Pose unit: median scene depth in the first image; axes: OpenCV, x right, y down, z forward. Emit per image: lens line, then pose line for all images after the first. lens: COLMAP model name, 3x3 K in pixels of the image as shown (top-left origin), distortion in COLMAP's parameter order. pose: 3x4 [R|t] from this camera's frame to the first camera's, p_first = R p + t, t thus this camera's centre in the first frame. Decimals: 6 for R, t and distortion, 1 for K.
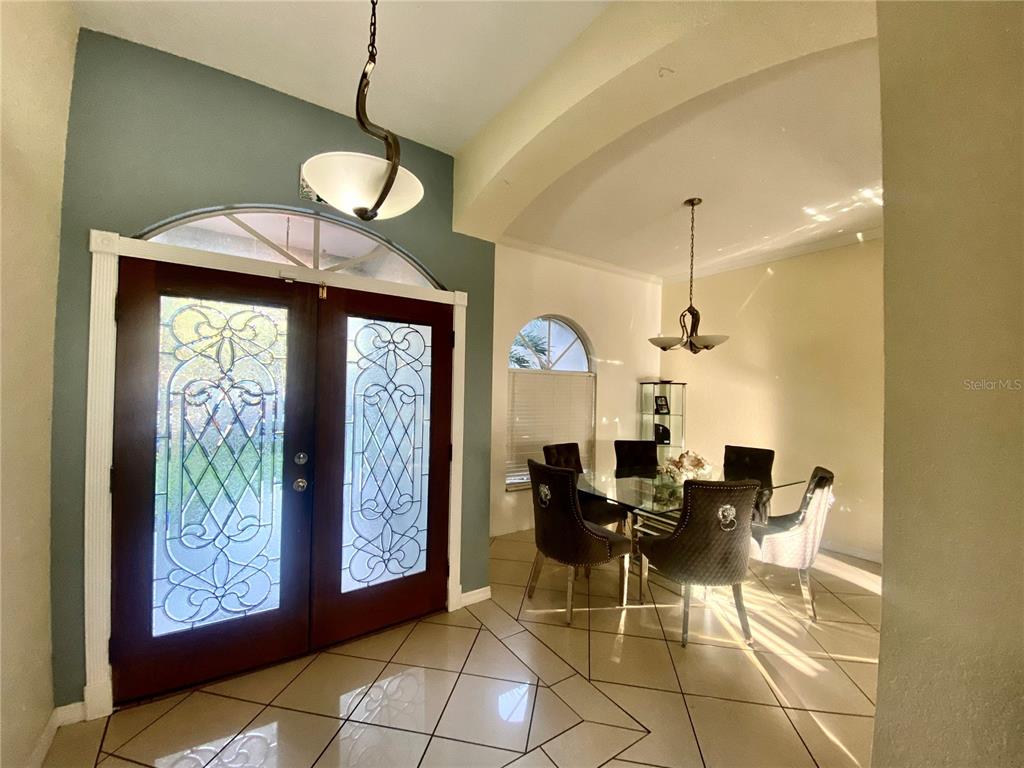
lens RADIAL K [[416.6, 0, 511.3], [0, 416.6, 383.6], [0, 0, 1]] dist [0.031595, -0.026146]
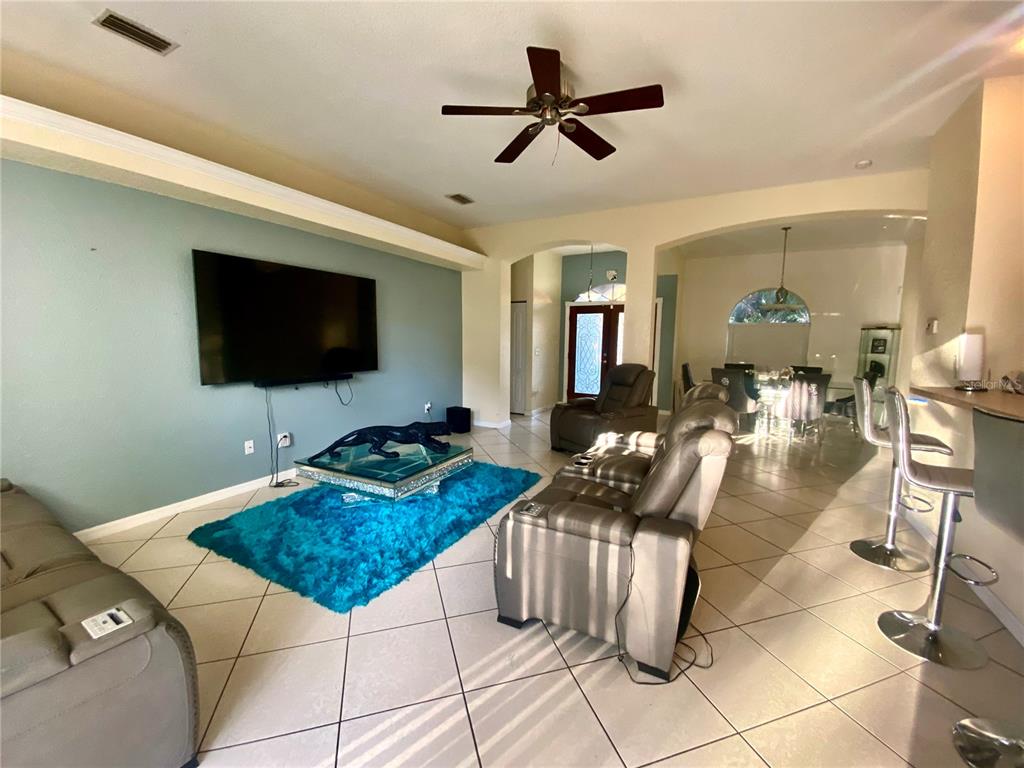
lens RADIAL K [[414.2, 0, 508.7], [0, 414.2, 383.6], [0, 0, 1]] dist [0.034128, -0.024905]
pose [[0.466403, 0.079101, -0.881029, 2.313356], [0.010598, 0.995423, 0.094982, 0.079301], [0.884509, -0.053637, 0.463430, -1.430227]]
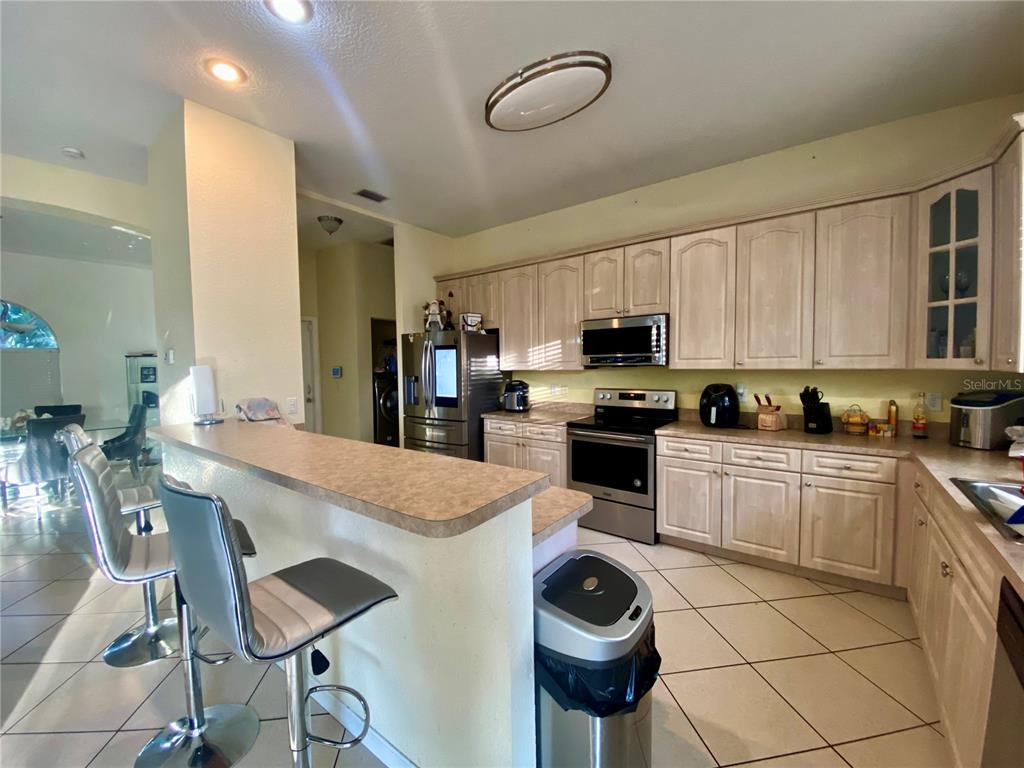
lens RADIAL K [[415.2, 0, 508.7], [0, 415.2, 385.1], [0, 0, 1]] dist [0.025600, -0.021432]
pose [[0.952889, -0.049038, 0.299330, 2.326487], [0.028456, 0.996945, 0.072737, 0.059504], [-0.301982, -0.060793, 0.951373, -1.046119]]
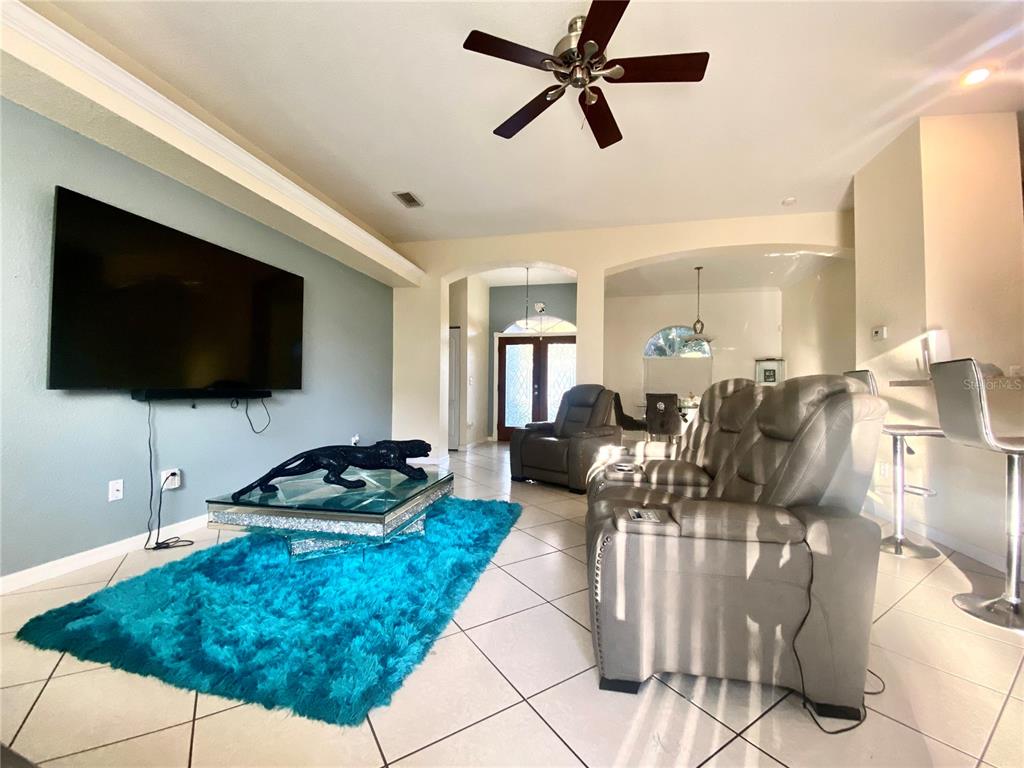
lens RADIAL K [[415.2, 0, 508.7], [0, 415.2, 385.1], [0, 0, 1]] dist [0.025600, -0.021432]
pose [[0.687504, -0.024493, -0.725767, 1.901497], [0.014087, 0.999693, -0.020394, 0.240673], [0.726044, 0.003797, 0.687638, -1.593441]]
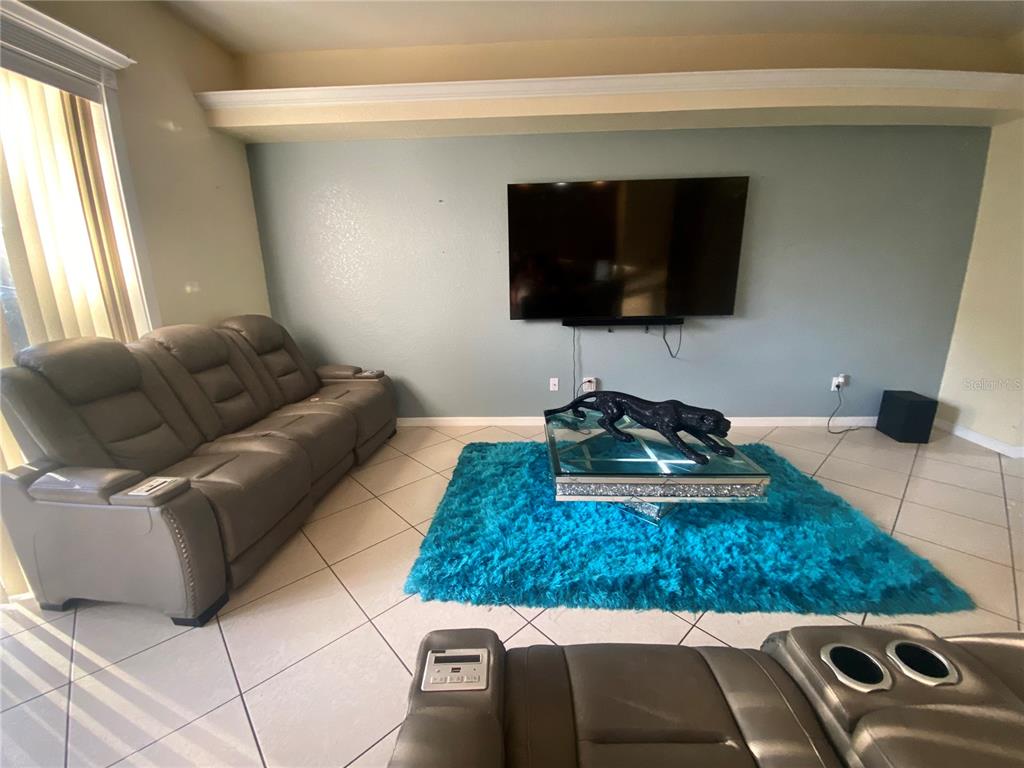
lens RADIAL K [[414.2, 0, 508.7], [0, 414.2, 383.6], [0, 0, 1]] dist [0.034128, -0.024905]
pose [[-0.597048, 0.186338, -0.780264, 1.783023], [0.012682, 0.974719, 0.223073, 0.102254], [0.802105, 0.123290, -0.584317, -0.749278]]
